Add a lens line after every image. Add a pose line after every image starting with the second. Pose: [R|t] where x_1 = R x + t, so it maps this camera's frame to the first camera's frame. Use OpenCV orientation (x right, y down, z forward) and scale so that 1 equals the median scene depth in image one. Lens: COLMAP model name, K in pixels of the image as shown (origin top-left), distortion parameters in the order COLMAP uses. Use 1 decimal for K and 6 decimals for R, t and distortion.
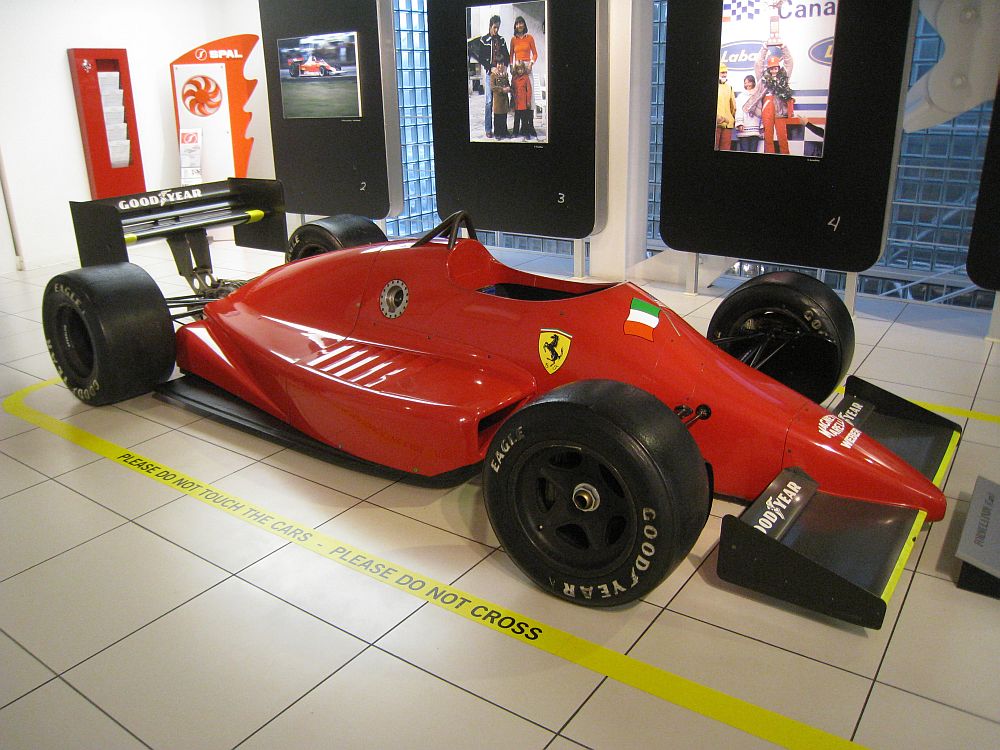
lens RADIAL K [[822.1, 0, 495.5], [0, 822.1, 381.5], [0, 0, 1]] dist [-0.168878, 0.121770]
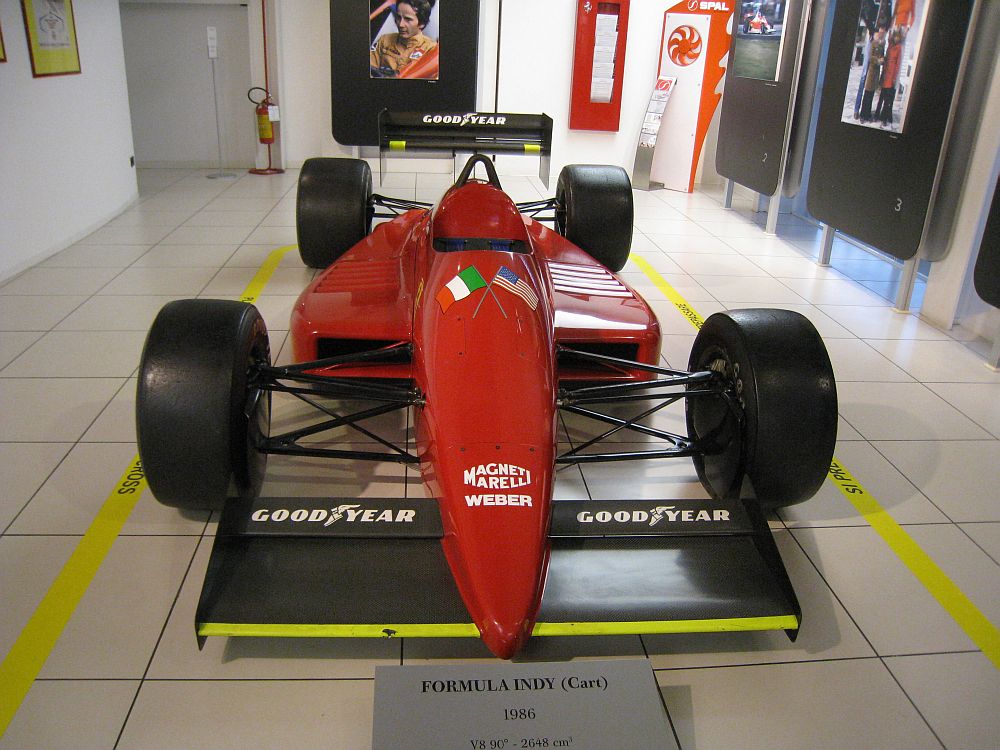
lens RADIAL K [[822.1, 0, 494.7], [0, 822.1, 383.6], [0, 0, 1]] dist [-0.168878, 0.121770]
pose [[0.641244, 0.343903, -0.685957, 0.422144], [-0.317134, 0.932801, 0.171195, -0.072119], [0.698736, 0.107762, 0.707217, 0.209296]]
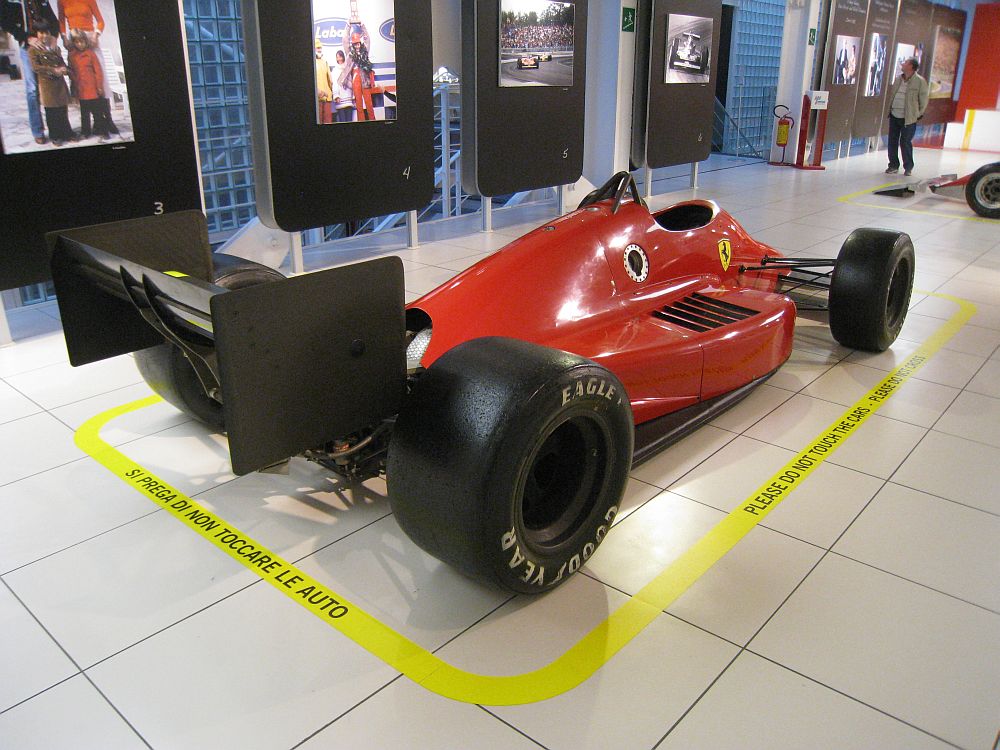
lens RADIAL K [[822.1, 0, 496.2], [0, 822.1, 382.7], [0, 0, 1]] dist [-0.168878, 0.121770]
pose [[0.109821, -0.351282, 0.929807, -0.679553], [0.339459, 0.892474, 0.297083, -0.195933], [-0.934188, 0.283005, 0.217258, 0.583324]]
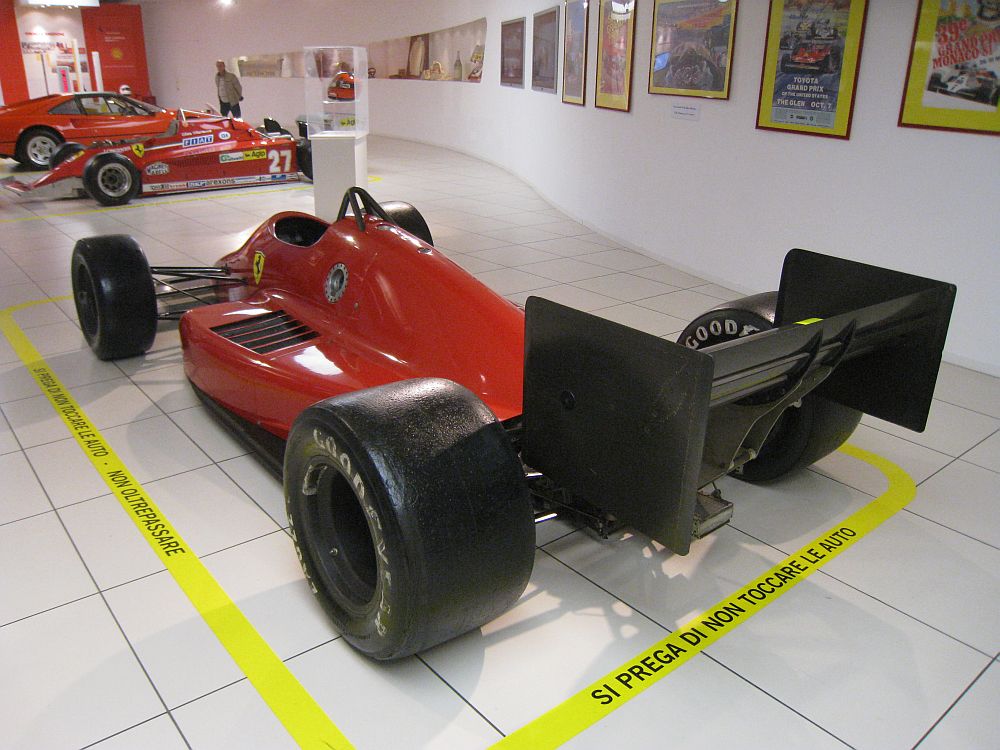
lens RADIAL K [[822.1, 0, 502.2], [0, 822.1, 378.0], [0, 0, 1]] dist [-0.168878, 0.121770]
pose [[-0.963553, -0.091482, 0.251390, -0.295720], [0.096861, 0.756648, 0.646607, -0.392423], [-0.249367, 0.647390, -0.720210, 1.079500]]
